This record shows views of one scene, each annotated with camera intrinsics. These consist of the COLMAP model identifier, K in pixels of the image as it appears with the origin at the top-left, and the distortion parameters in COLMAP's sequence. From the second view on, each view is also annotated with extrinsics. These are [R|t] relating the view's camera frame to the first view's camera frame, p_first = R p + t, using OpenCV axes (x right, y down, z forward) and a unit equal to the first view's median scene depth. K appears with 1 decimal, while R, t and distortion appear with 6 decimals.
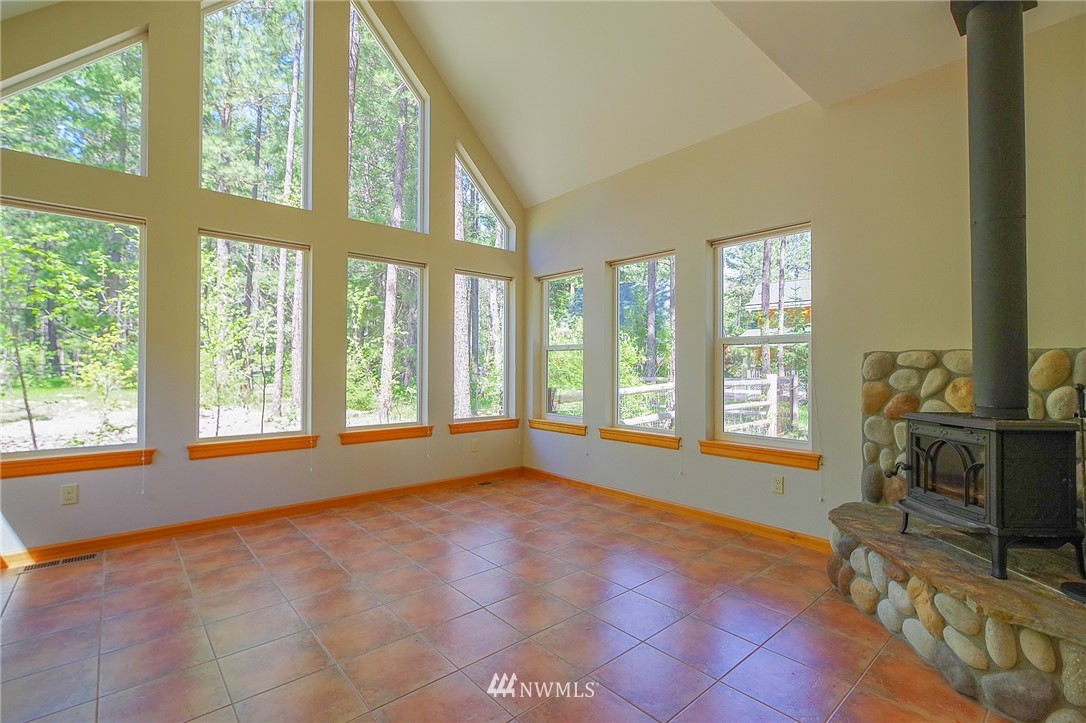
lens RADIAL K [[492.9, 0, 543.5], [0, 492.9, 363.0], [0, 0, 1]] dist [-0.001712, -0.000050]
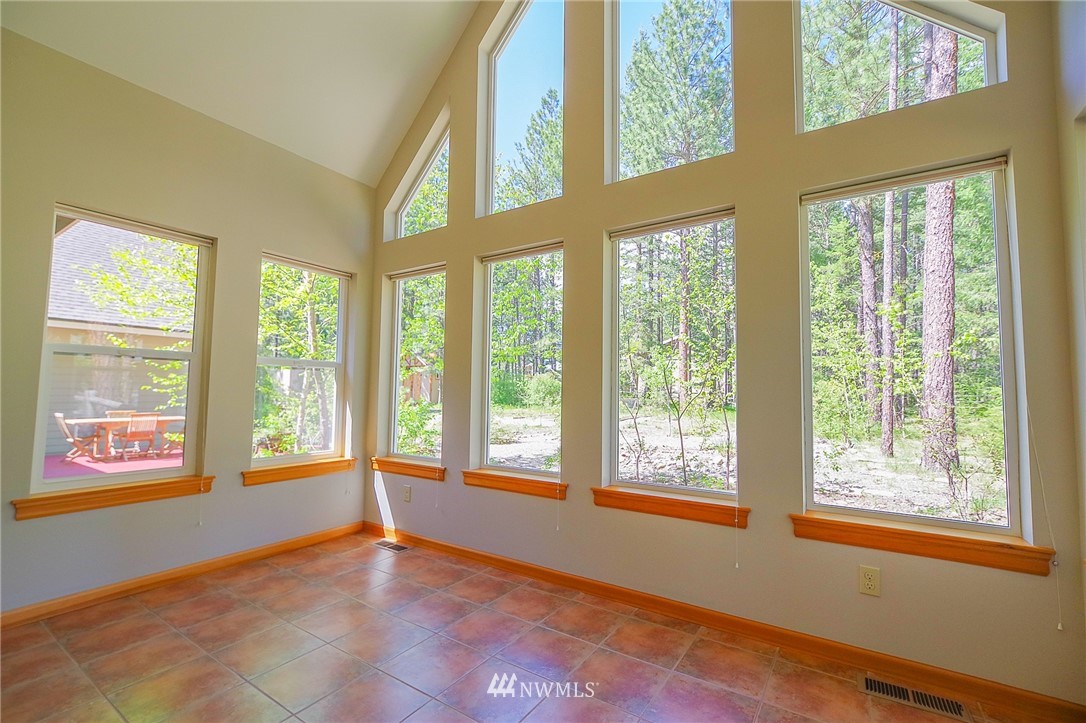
lens RADIAL K [[469.7, 0, 543.9], [0, 469.7, 362.9], [0, 0, 1]] dist [-0.002457, 0.000004]
pose [[0.260948, -0.064033, -0.963227, 0.195456], [-0.000486, 0.997789, -0.066462, 0.007948], [0.965353, 0.017811, 0.260340, 0.647078]]
